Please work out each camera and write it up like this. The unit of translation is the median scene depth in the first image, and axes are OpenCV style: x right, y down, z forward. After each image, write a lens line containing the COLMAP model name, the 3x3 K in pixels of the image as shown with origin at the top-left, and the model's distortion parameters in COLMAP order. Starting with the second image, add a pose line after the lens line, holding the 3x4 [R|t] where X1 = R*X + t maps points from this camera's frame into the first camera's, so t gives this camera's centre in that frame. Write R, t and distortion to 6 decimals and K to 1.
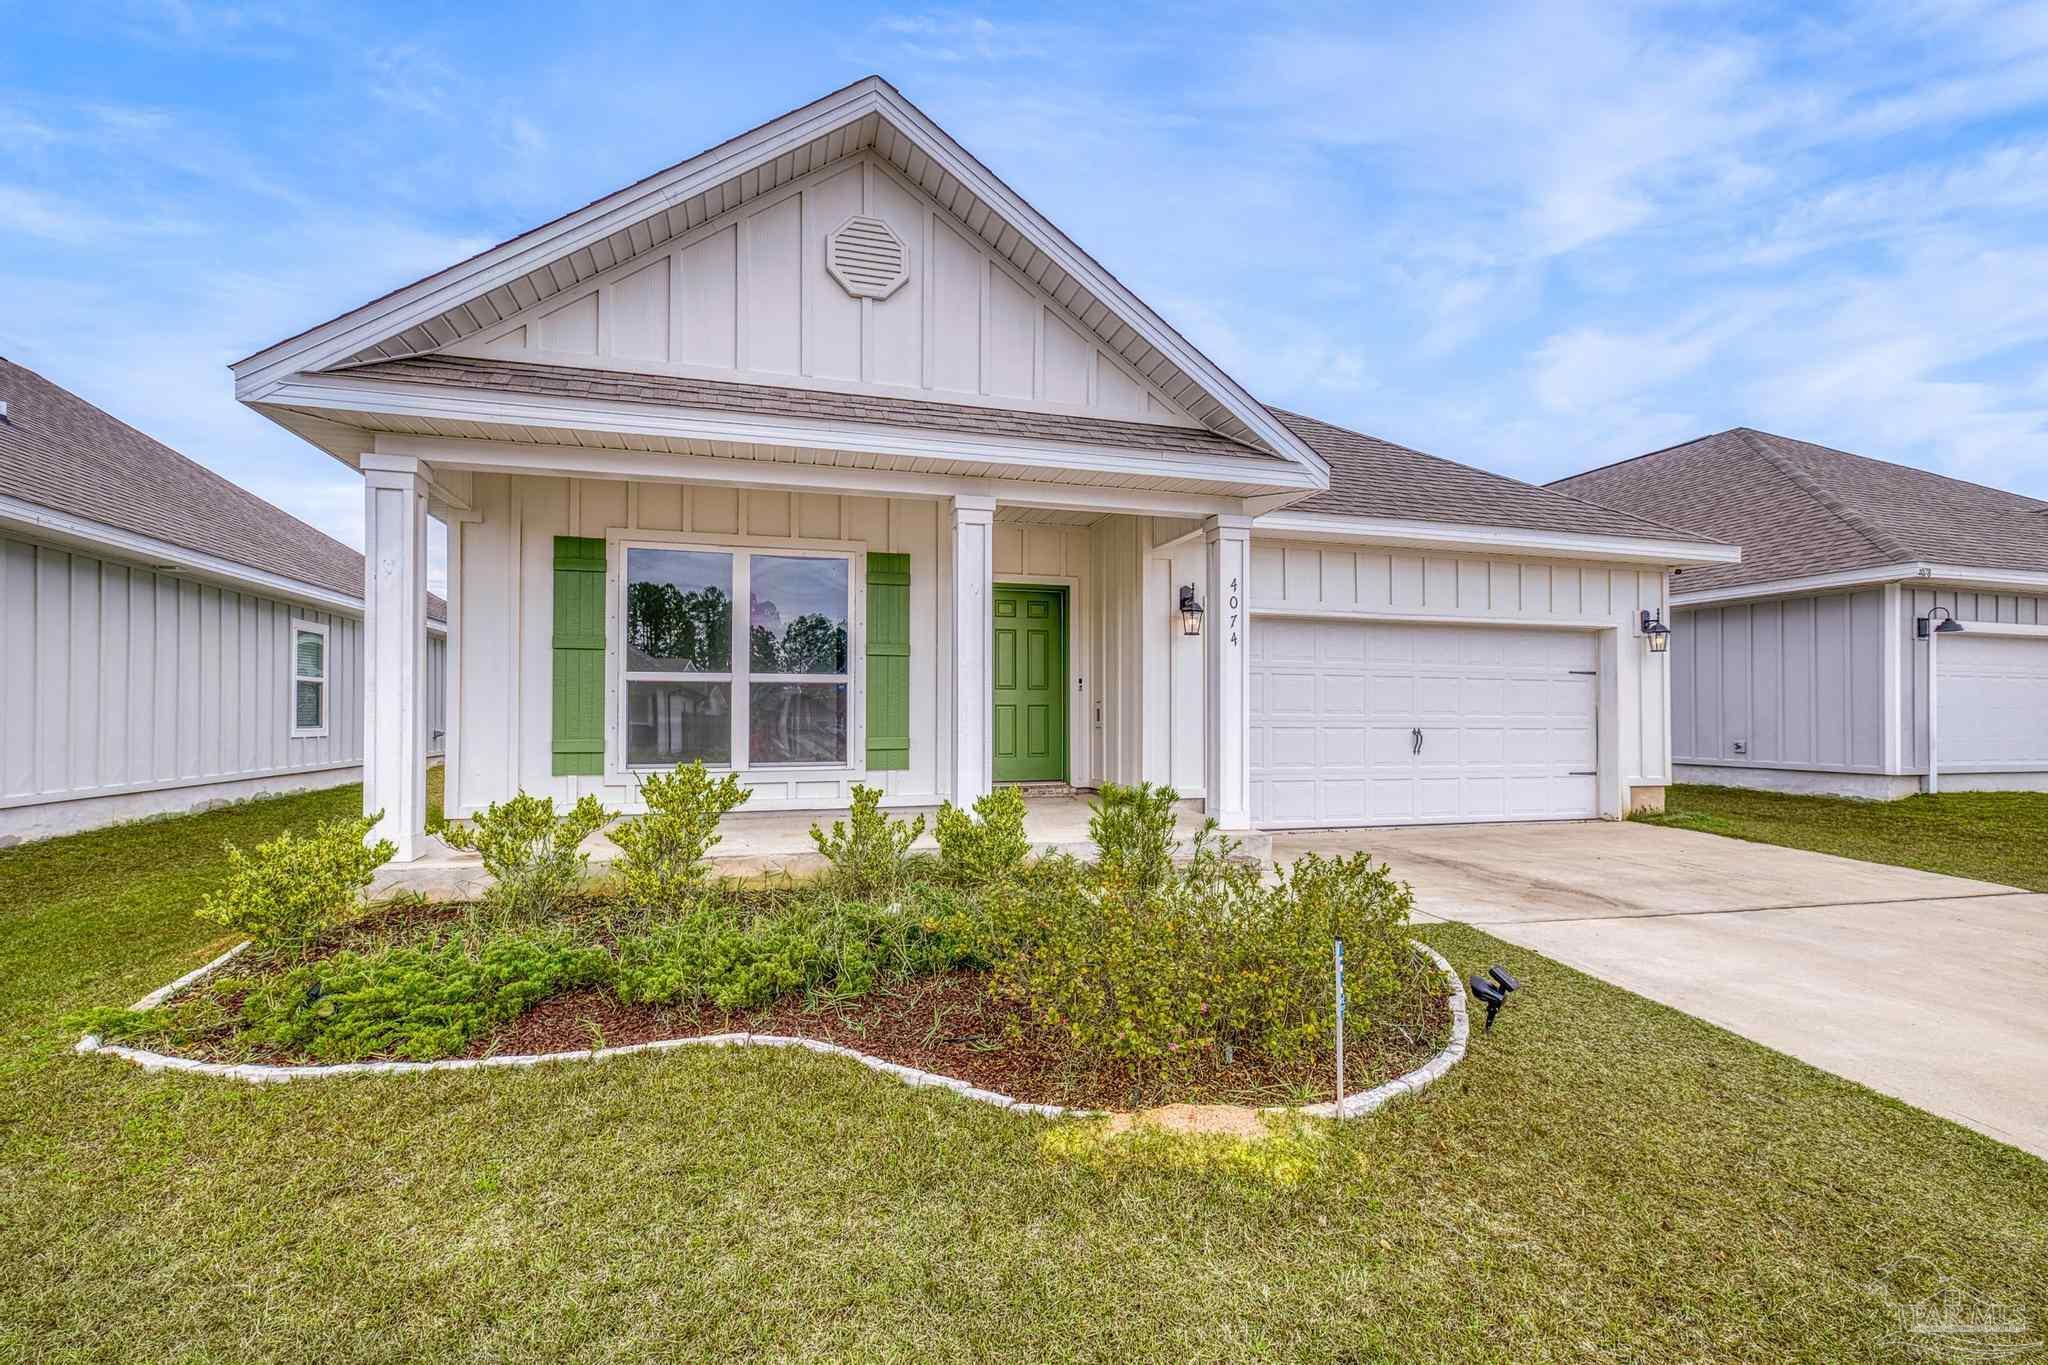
lens RADIAL K [[873.1, 0, 1019.5], [0, 873.1, 710.3], [0, 0, 1]] dist [-0.002091, 0.000947]
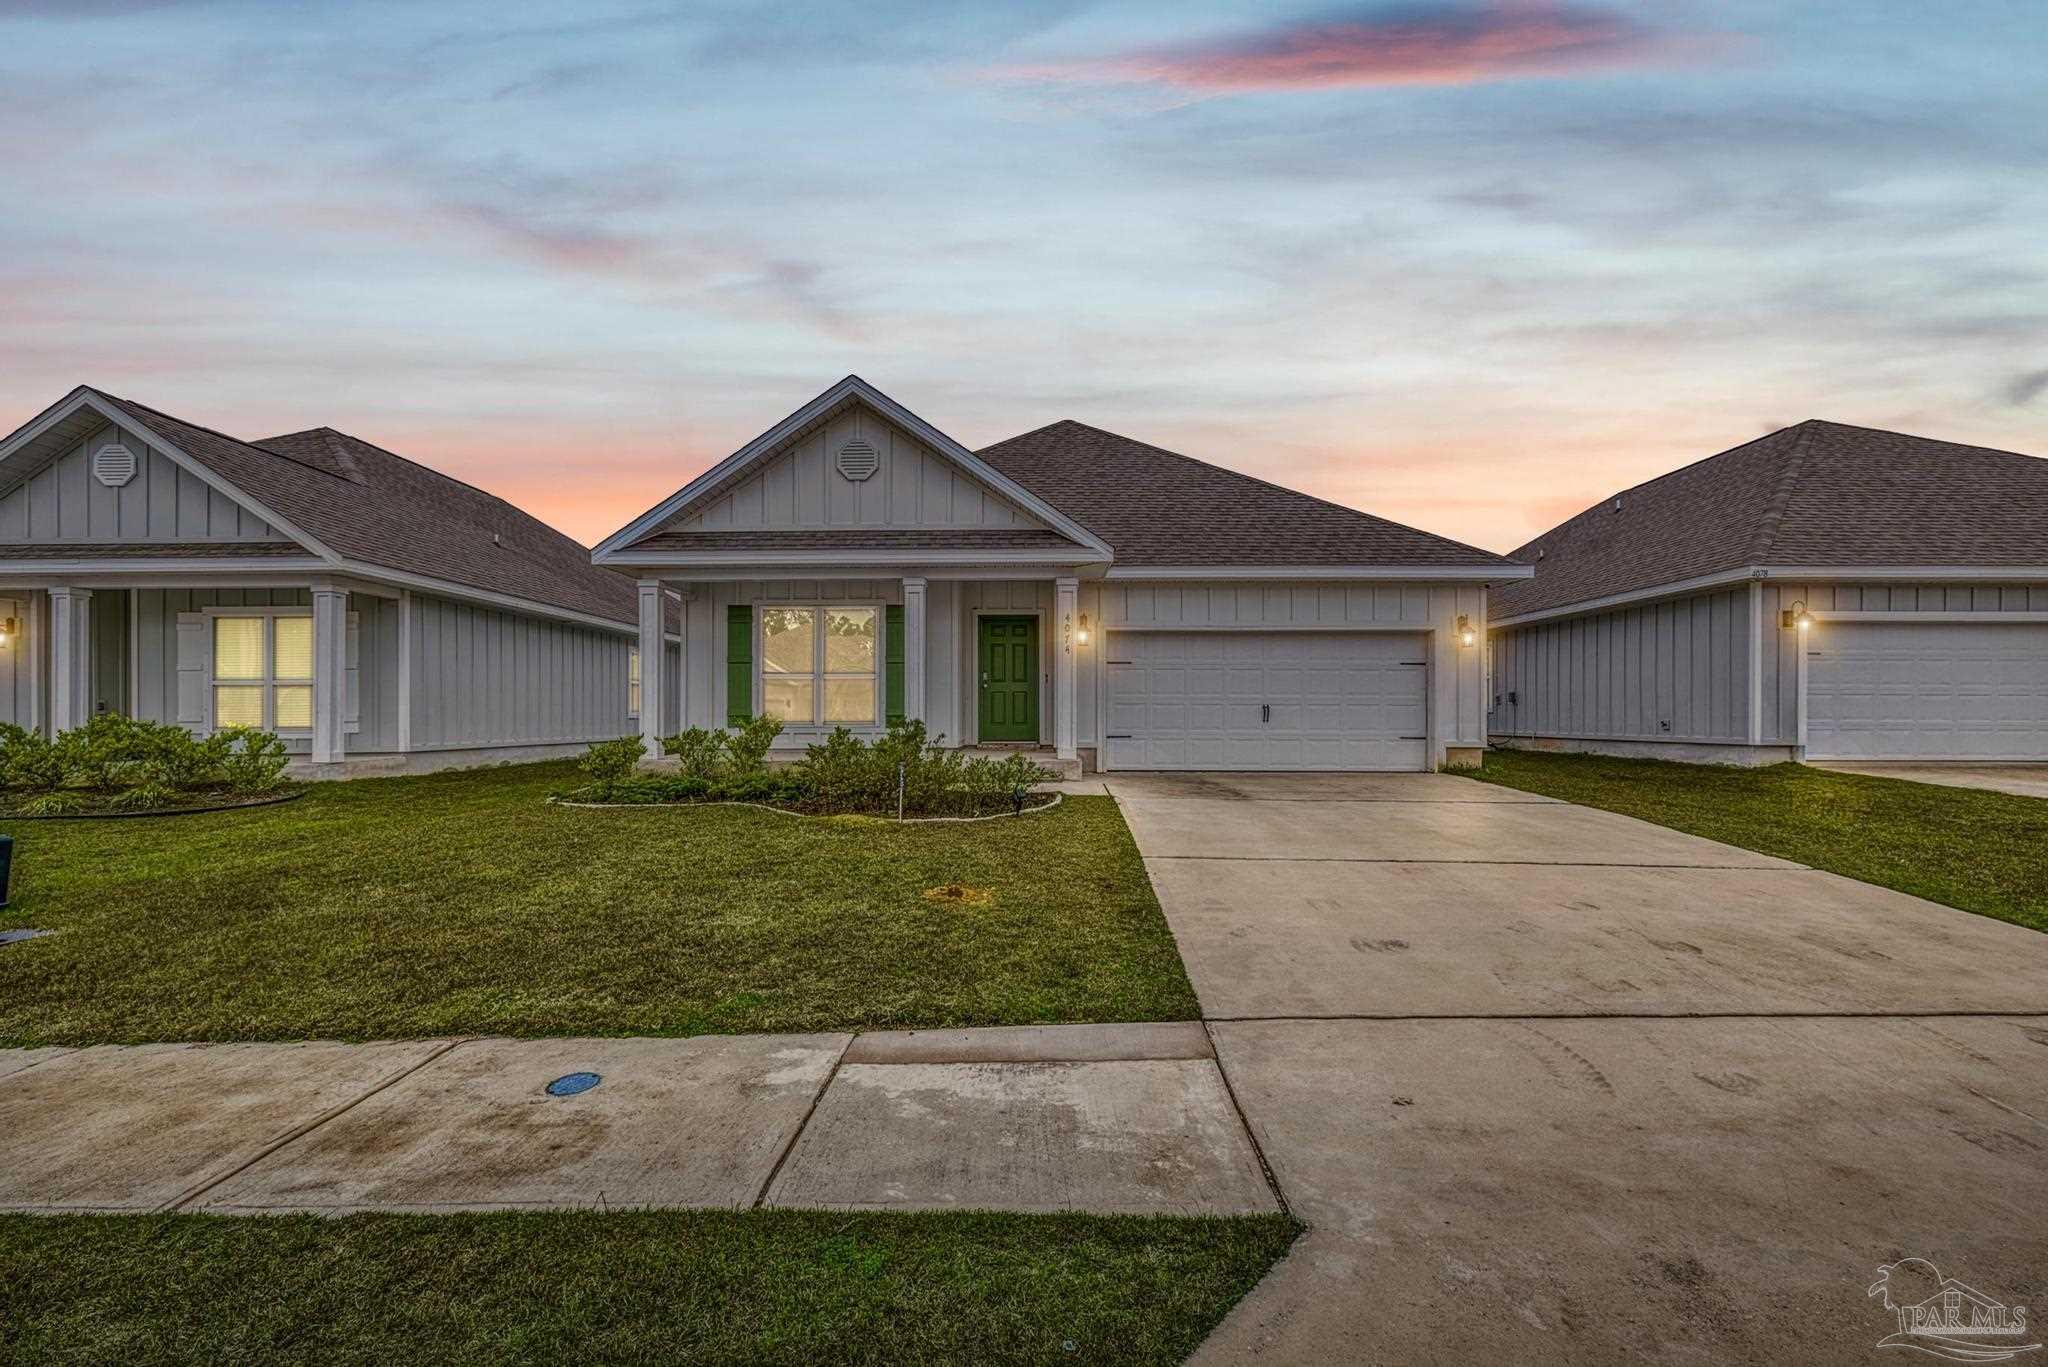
lens RADIAL K [[873.1, 0, 1019.5], [0, 873.1, 711.3], [0, 0, 1]] dist [-0.002091, 0.000947]
pose [[0.956377, -0.002616, -0.292124, 0.684588], [0.003451, 0.999991, 0.002345, 0.037926], [0.292115, -0.003250, 0.956378, -0.704533]]
